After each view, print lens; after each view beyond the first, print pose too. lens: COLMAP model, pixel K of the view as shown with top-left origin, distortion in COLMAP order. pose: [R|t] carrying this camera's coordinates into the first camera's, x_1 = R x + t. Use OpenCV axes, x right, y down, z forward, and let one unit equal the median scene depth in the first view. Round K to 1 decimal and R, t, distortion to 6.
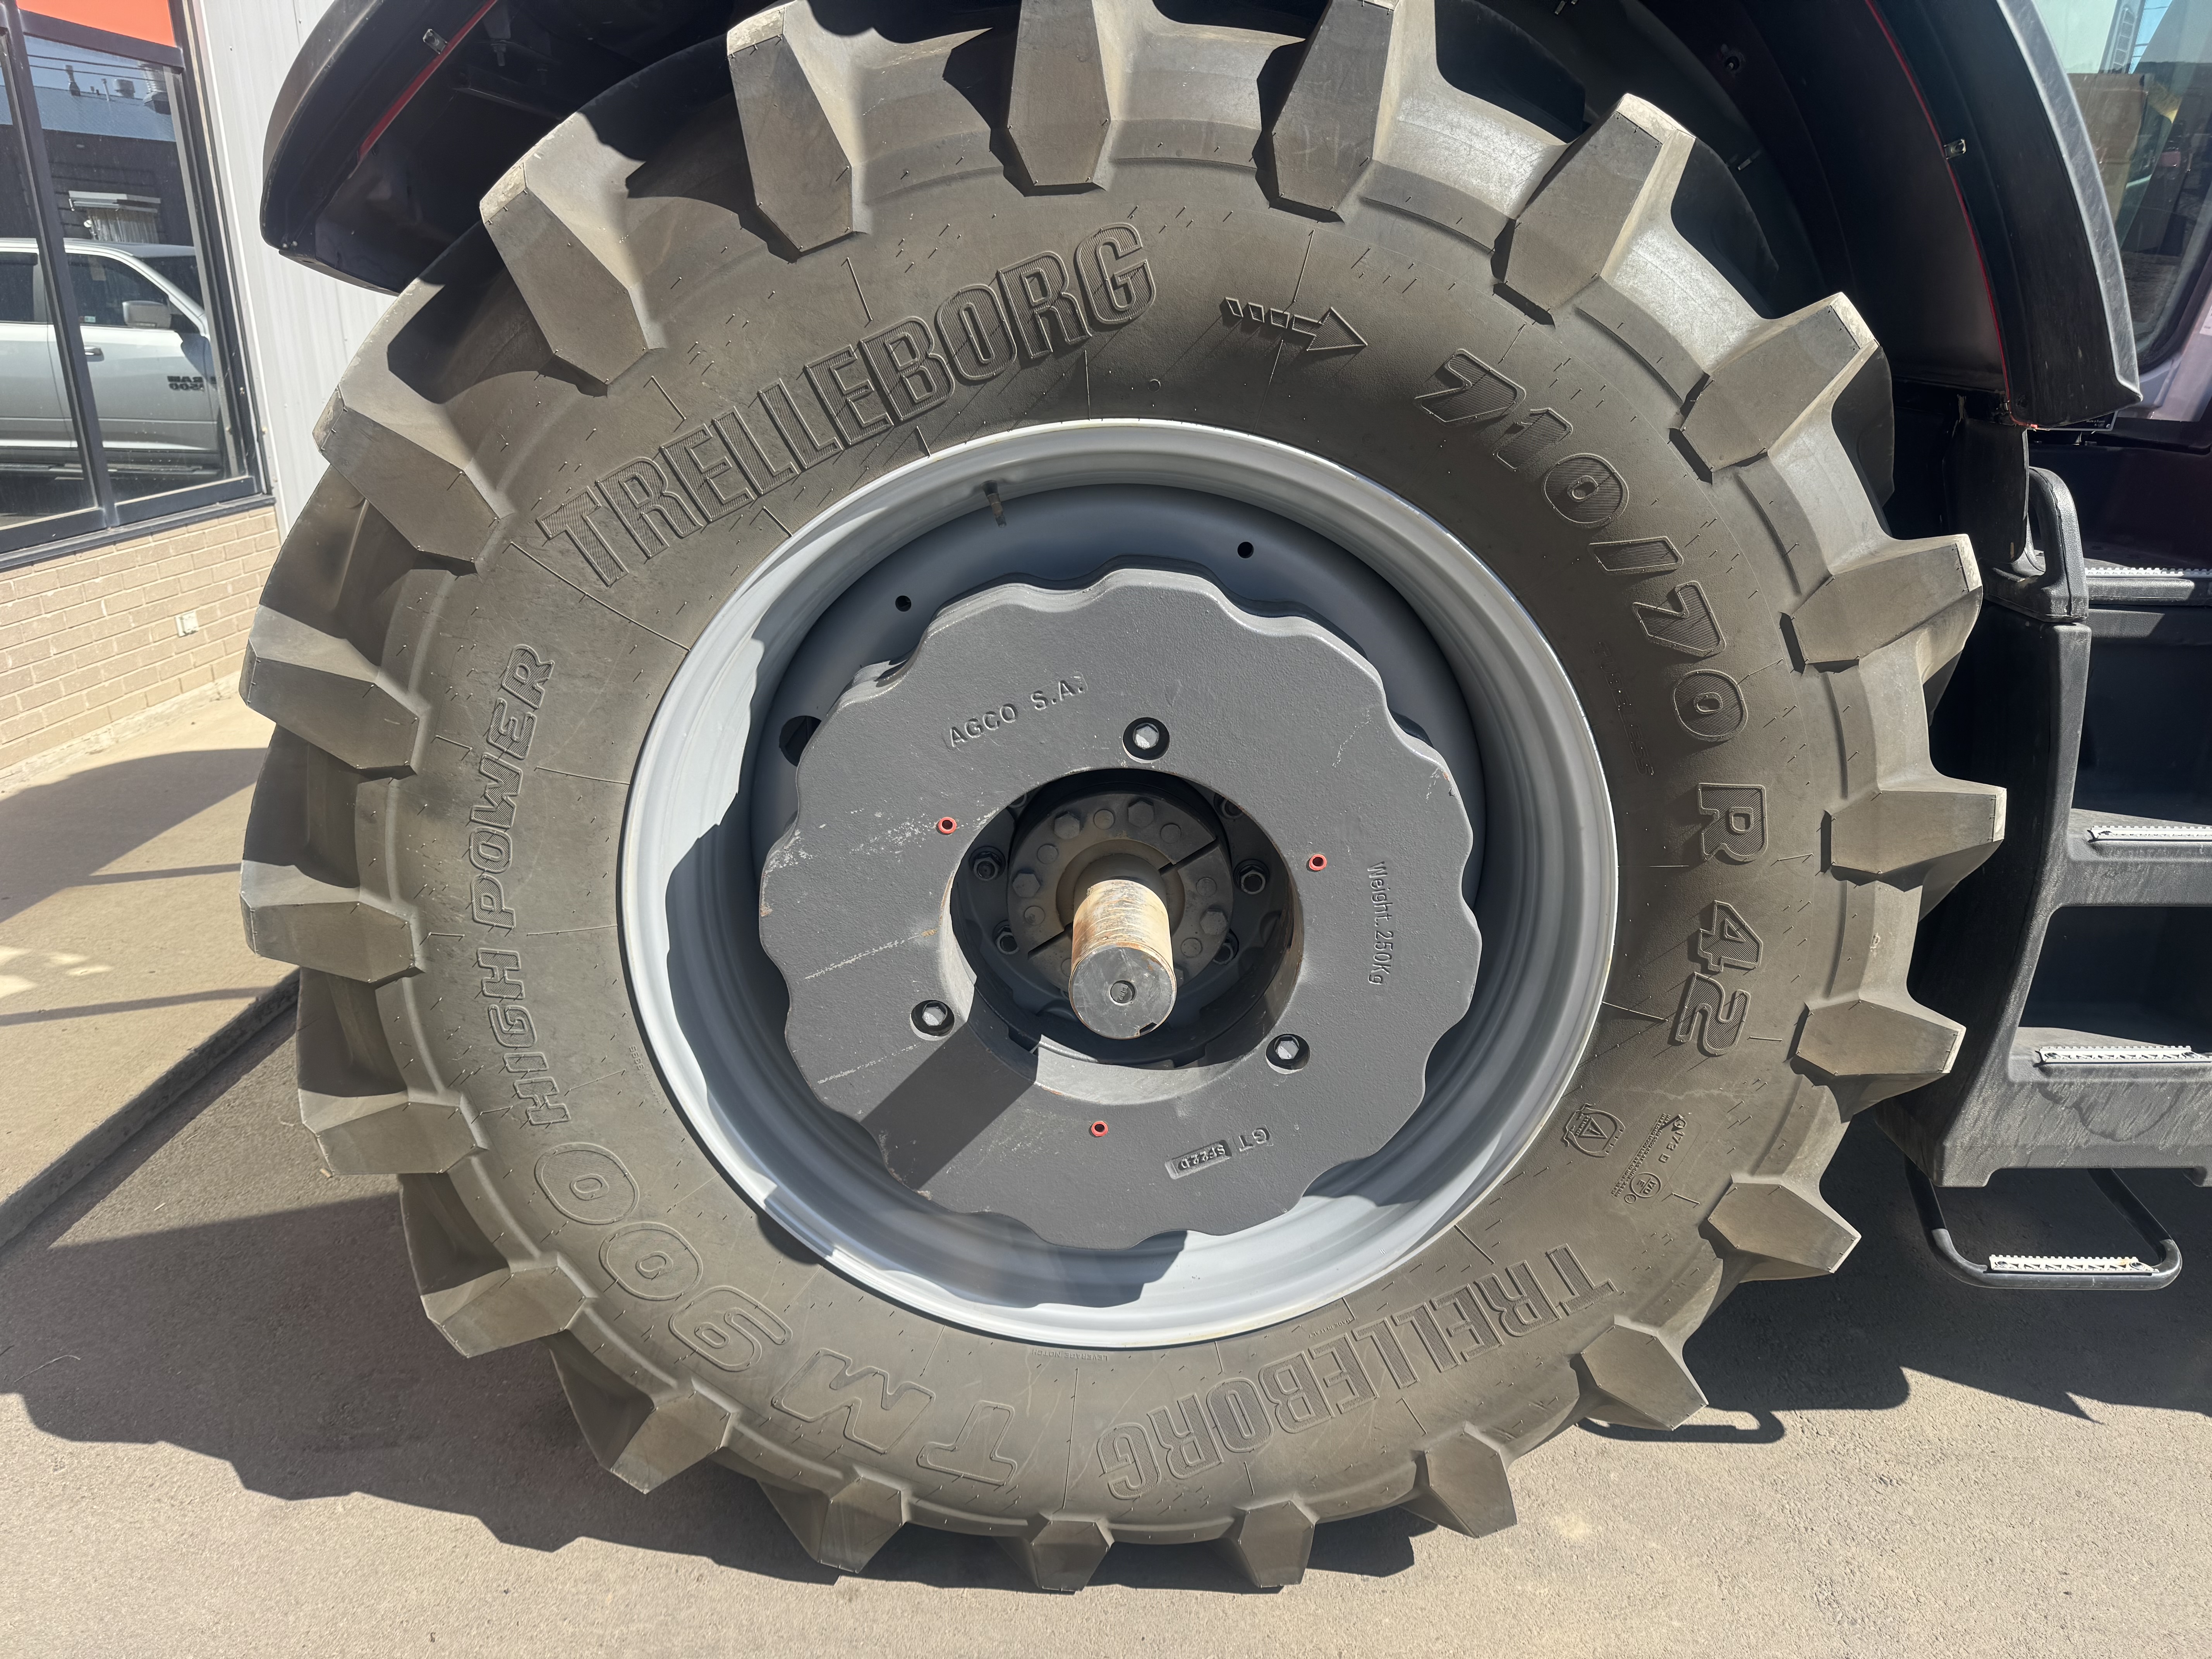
lens RADIAL K [[1558.3, 0, 1123.3], [0, 1558.3, 845.4], [0, 0, 1]] dist [0.011828, -0.024702]
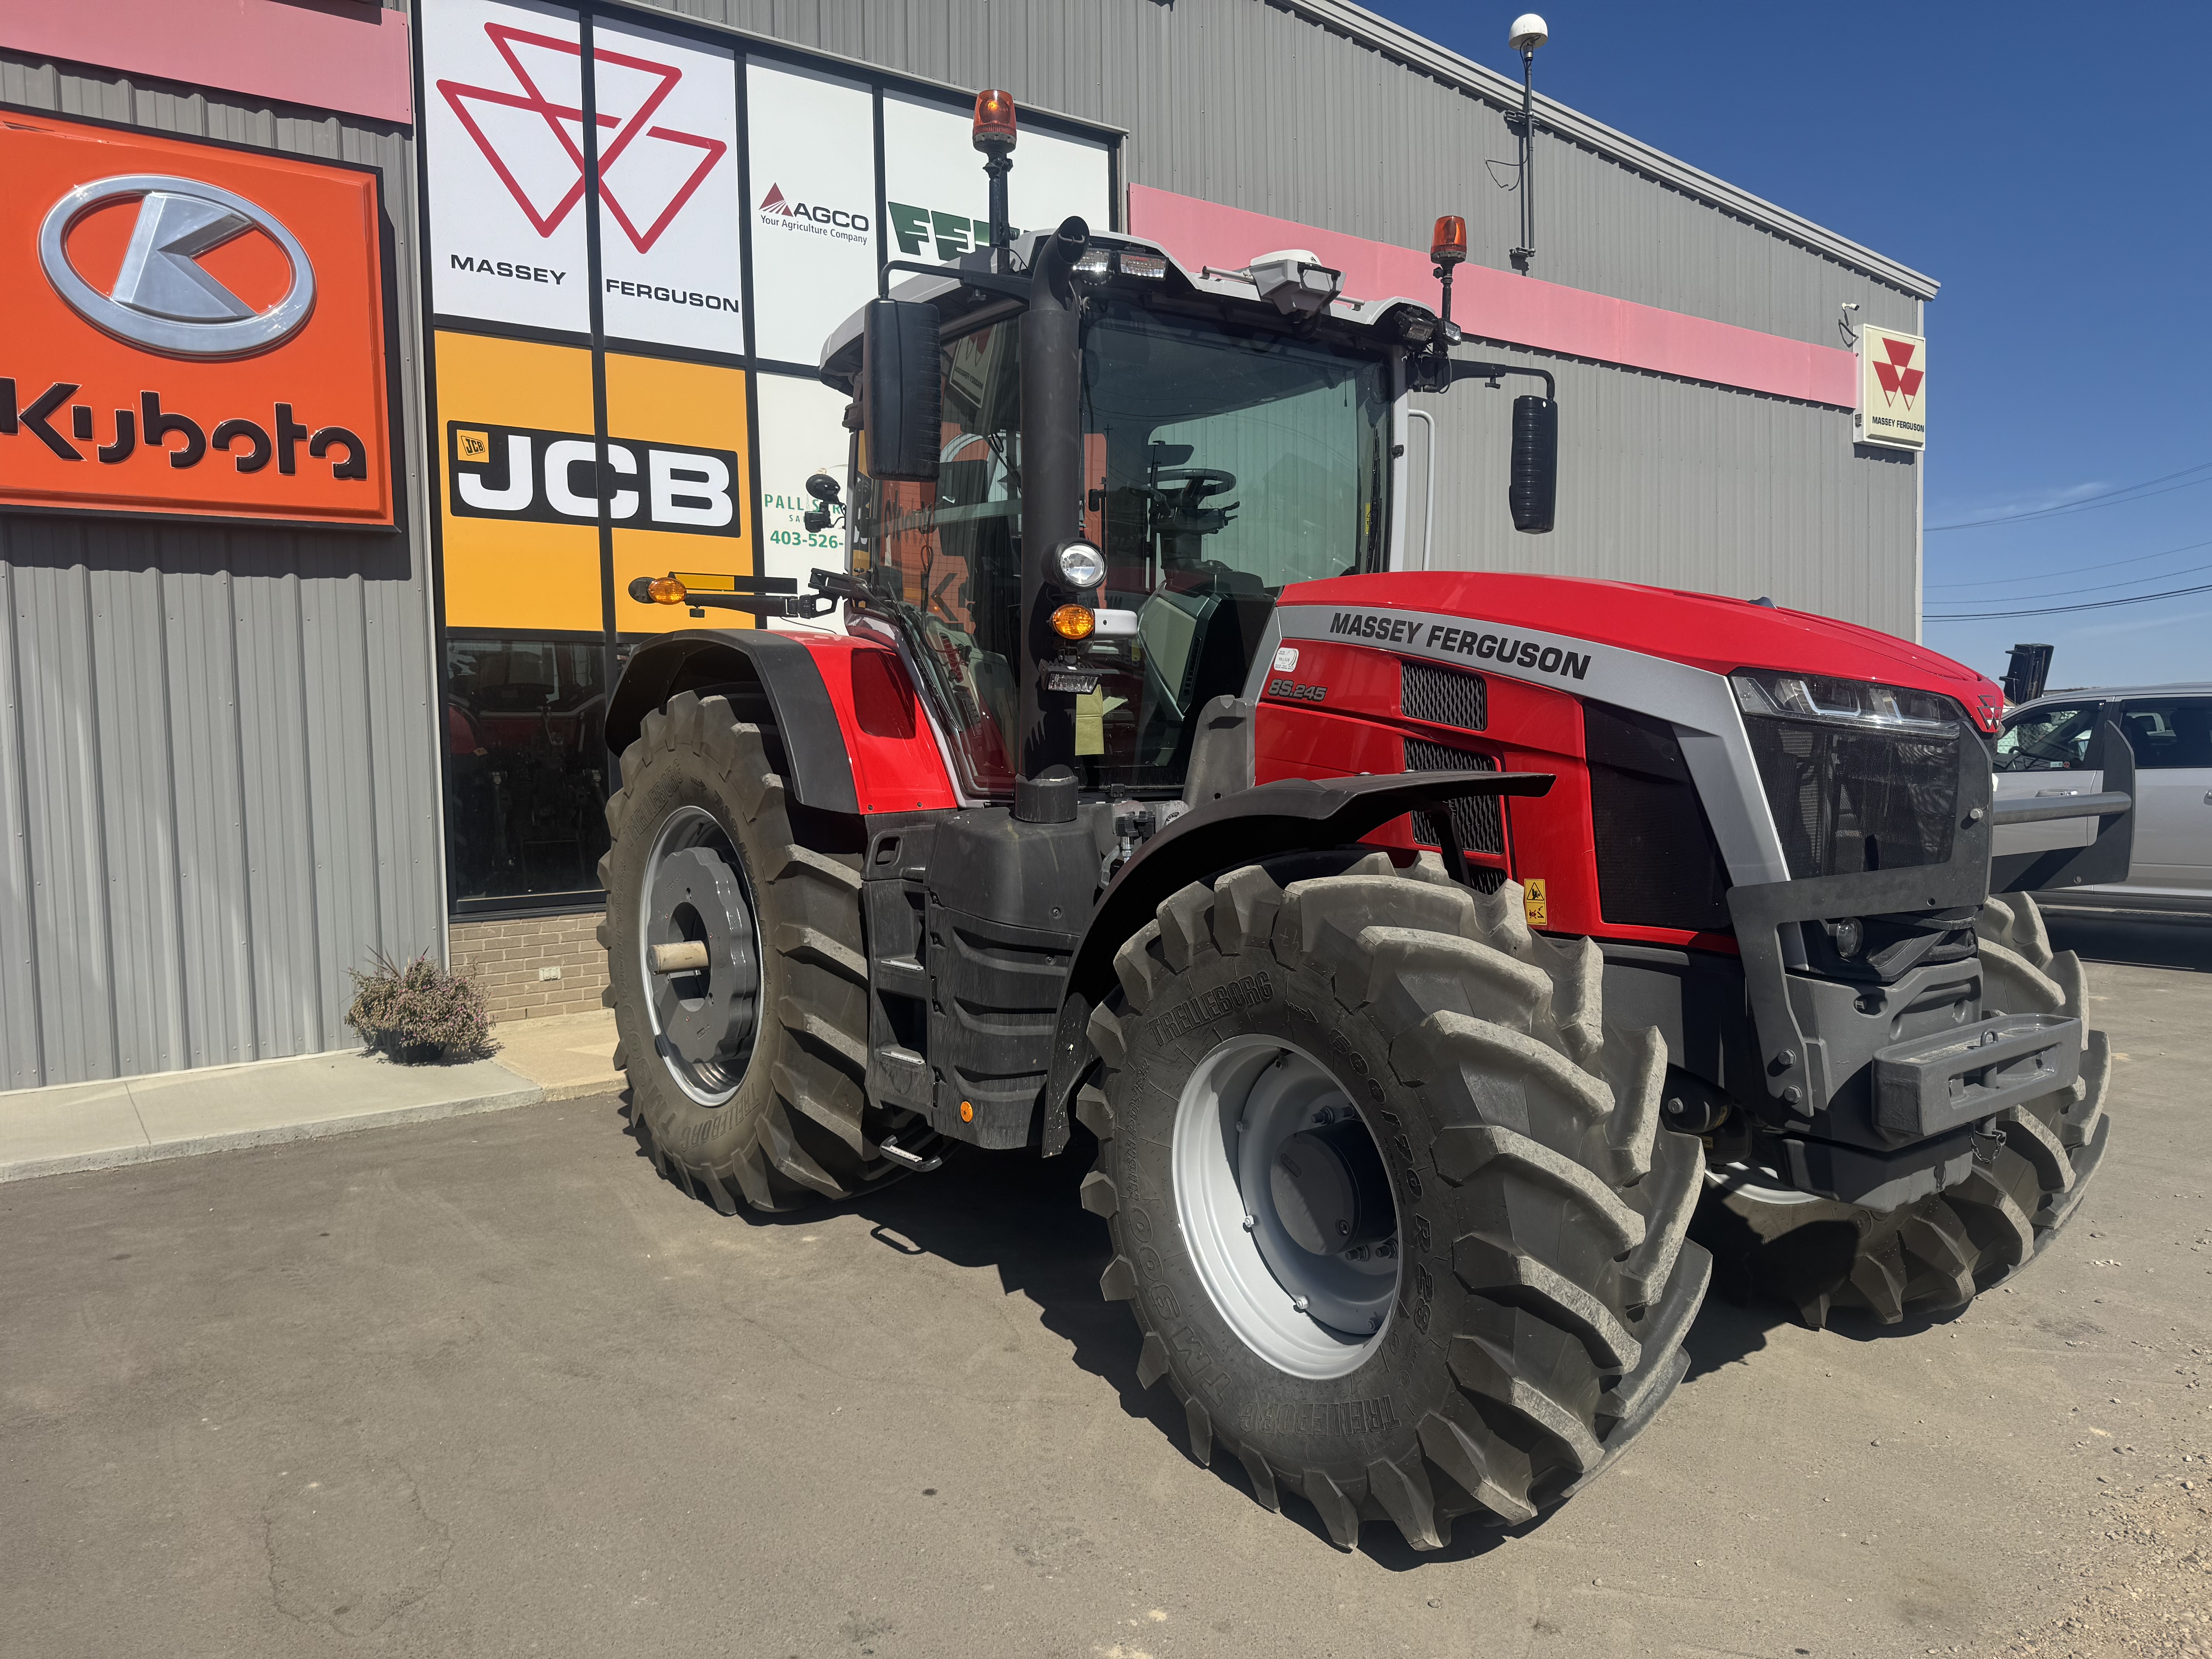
lens RADIAL K [[1558.3, 0, 1114.2], [0, 1558.3, 825.1], [0, 0, 1]] dist [0.011828, -0.024702]
pose [[0.600953, 0.012798, -0.799182, 3.074178], [-0.233582, 0.959035, -0.160286, 0.106662], [0.764392, 0.282999, 0.579324, -0.308304]]
